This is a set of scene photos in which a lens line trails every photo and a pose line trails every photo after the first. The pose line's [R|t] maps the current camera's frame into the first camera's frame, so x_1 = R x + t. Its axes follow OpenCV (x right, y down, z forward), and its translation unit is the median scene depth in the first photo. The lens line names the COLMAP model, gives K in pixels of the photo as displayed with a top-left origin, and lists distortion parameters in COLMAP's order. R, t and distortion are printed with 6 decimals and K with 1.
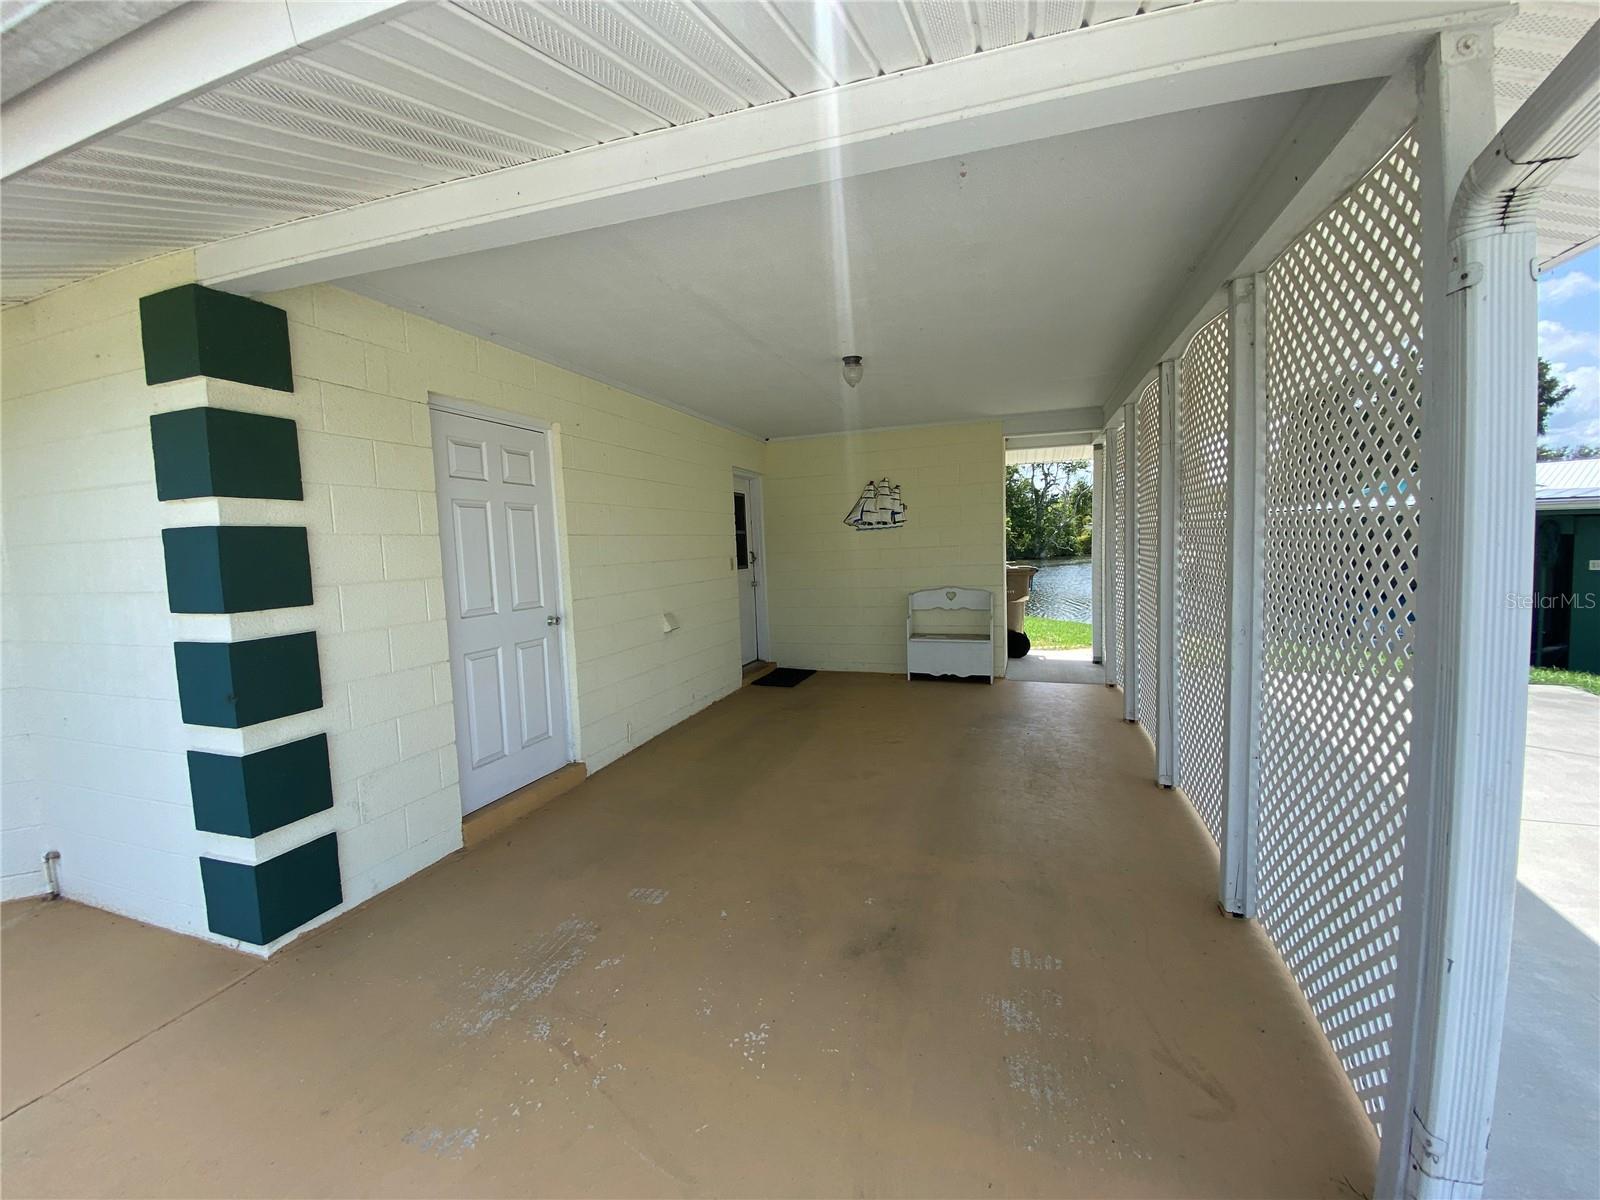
lens RADIAL K [[647.7, 0, 797.6], [0, 647.7, 593.4], [0, 0, 1]] dist [0.035692, -0.028608]
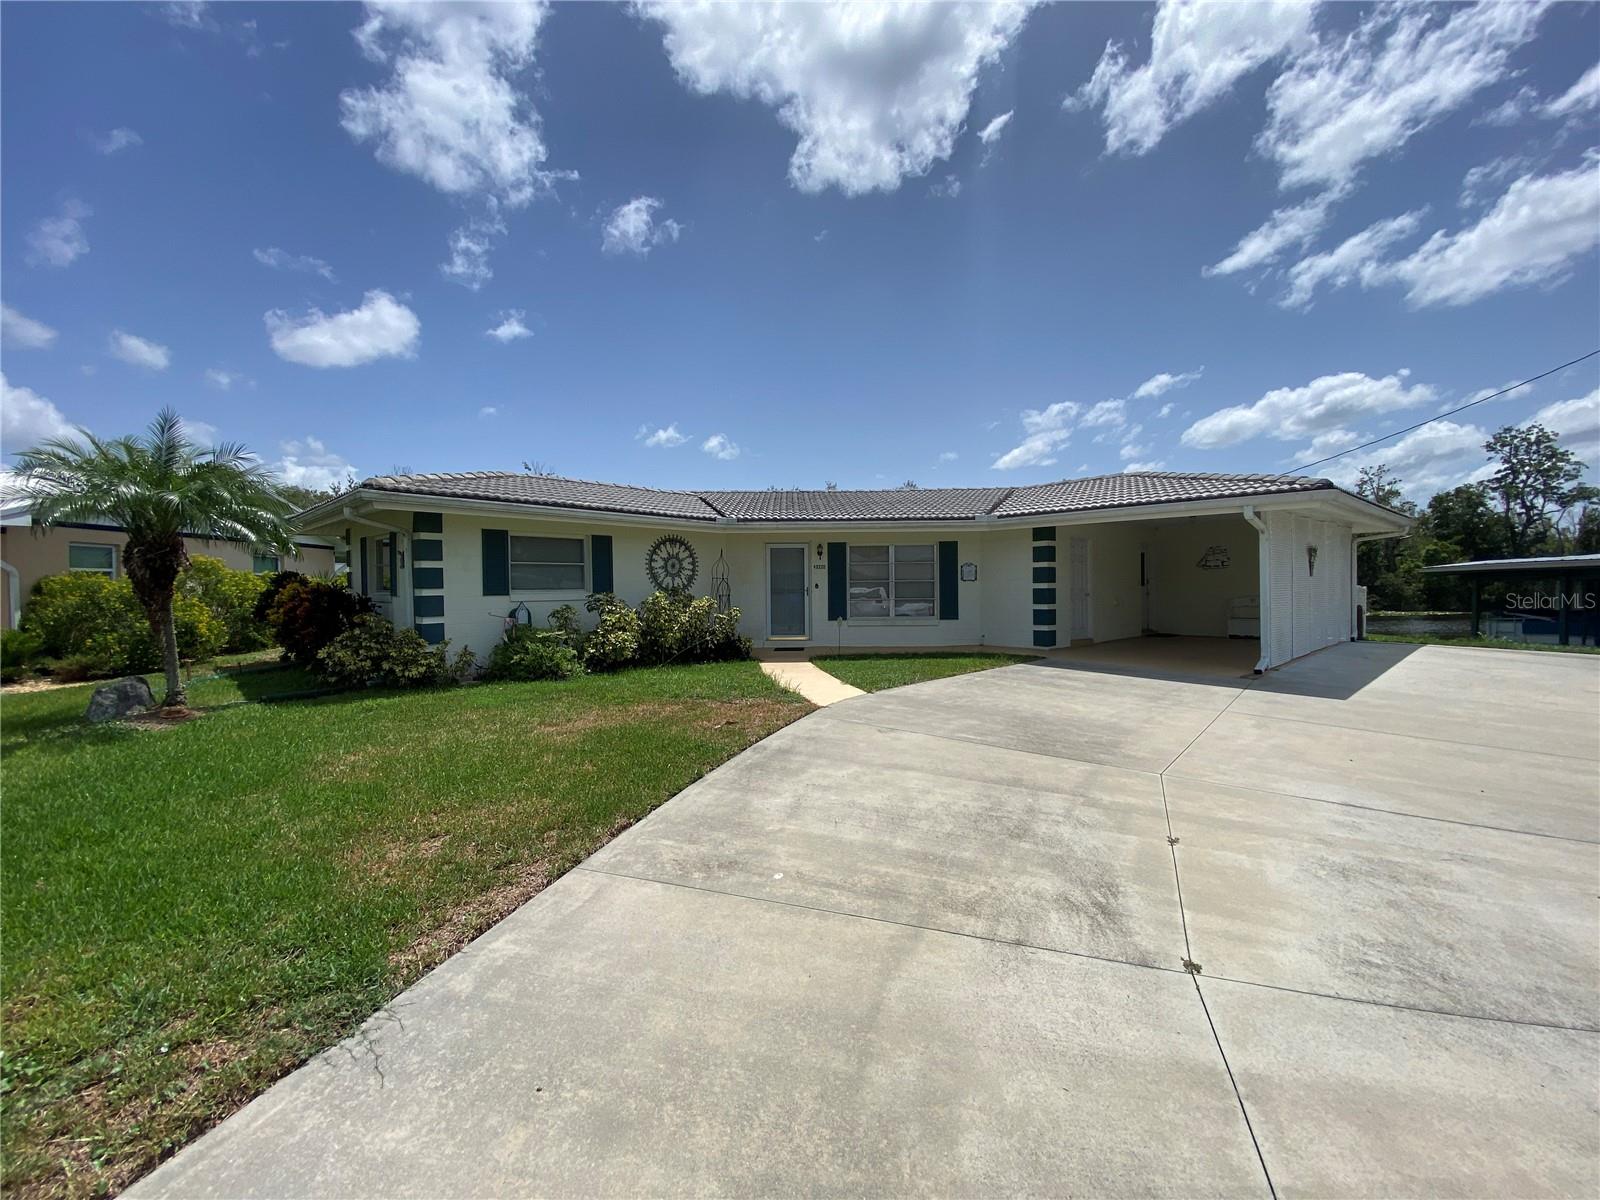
lens RADIAL K [[647.7, 0, 797.6], [0, 647.7, 593.4], [0, 0, 1]] dist [0.035692, -0.028608]
pose [[0.865464, 0.025780, -0.500307, 0.023098], [-0.056278, 0.997357, -0.045961, 0.268501], [0.497799, 0.067934, 0.864628, -2.630897]]
